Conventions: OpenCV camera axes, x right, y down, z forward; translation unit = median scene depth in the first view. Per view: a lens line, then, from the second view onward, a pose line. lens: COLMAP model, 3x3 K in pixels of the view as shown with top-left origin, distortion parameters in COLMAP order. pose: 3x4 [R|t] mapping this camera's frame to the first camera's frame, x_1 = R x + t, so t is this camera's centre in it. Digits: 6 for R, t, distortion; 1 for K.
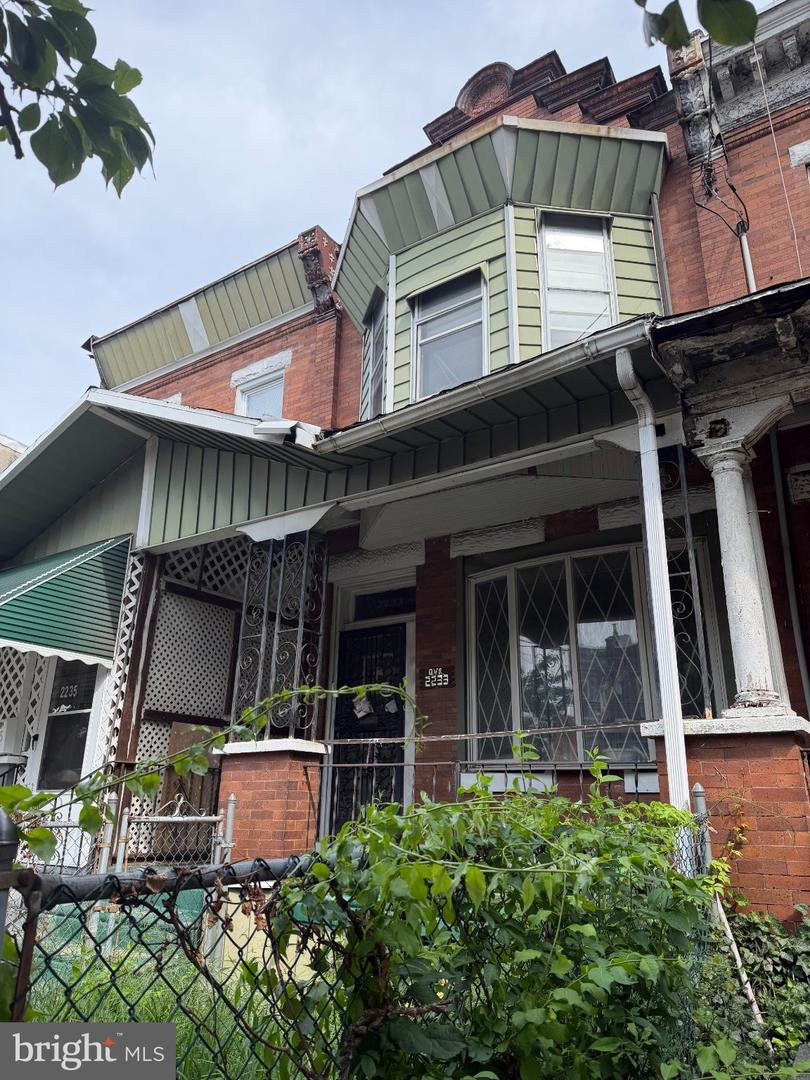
lens RADIAL K [[742.0, 0, 405.0], [0, 742.0, 540.0], [0, 0, 1]] dist [0.076328, -0.078938]
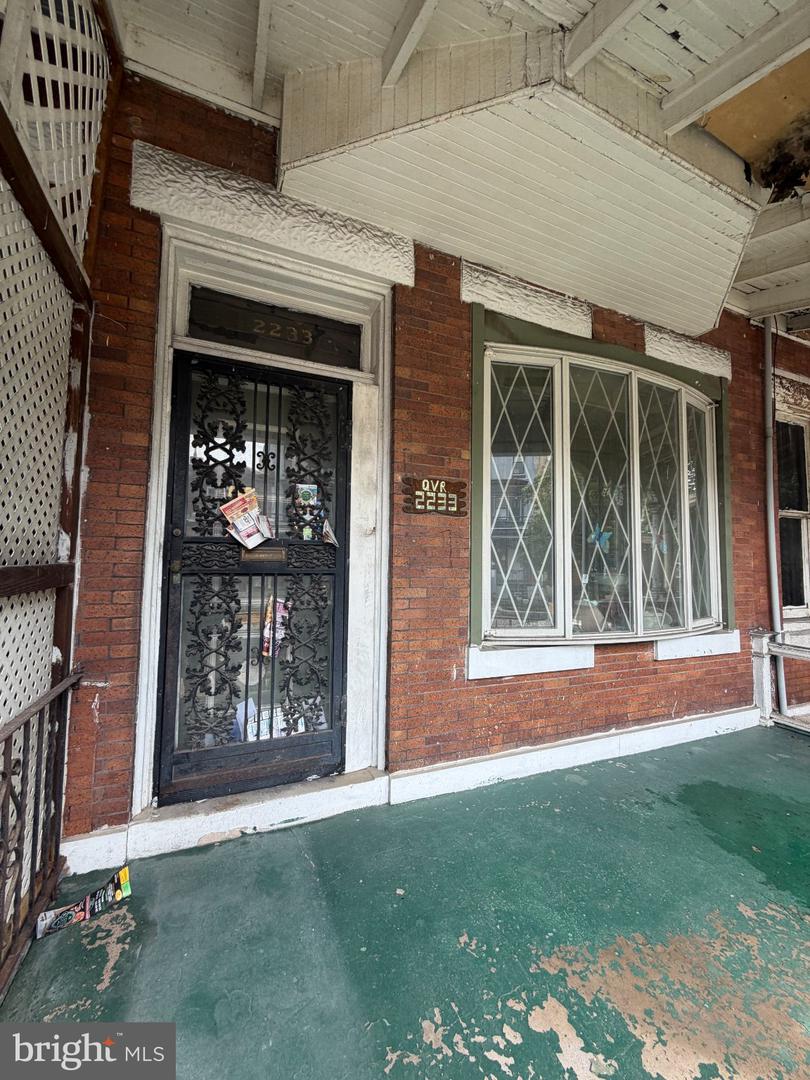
lens RADIAL K [[438.7, 0, 405.0], [0, 438.7, 540.0], [0, 0, 1]] dist [0.008289, -0.000228]
pose [[0.545957, 0.040946, 0.836812, -0.262060], [-0.295522, 0.944019, 0.146614, 0.176189], [-0.783963, -0.327341, 0.527494, 0.836420]]
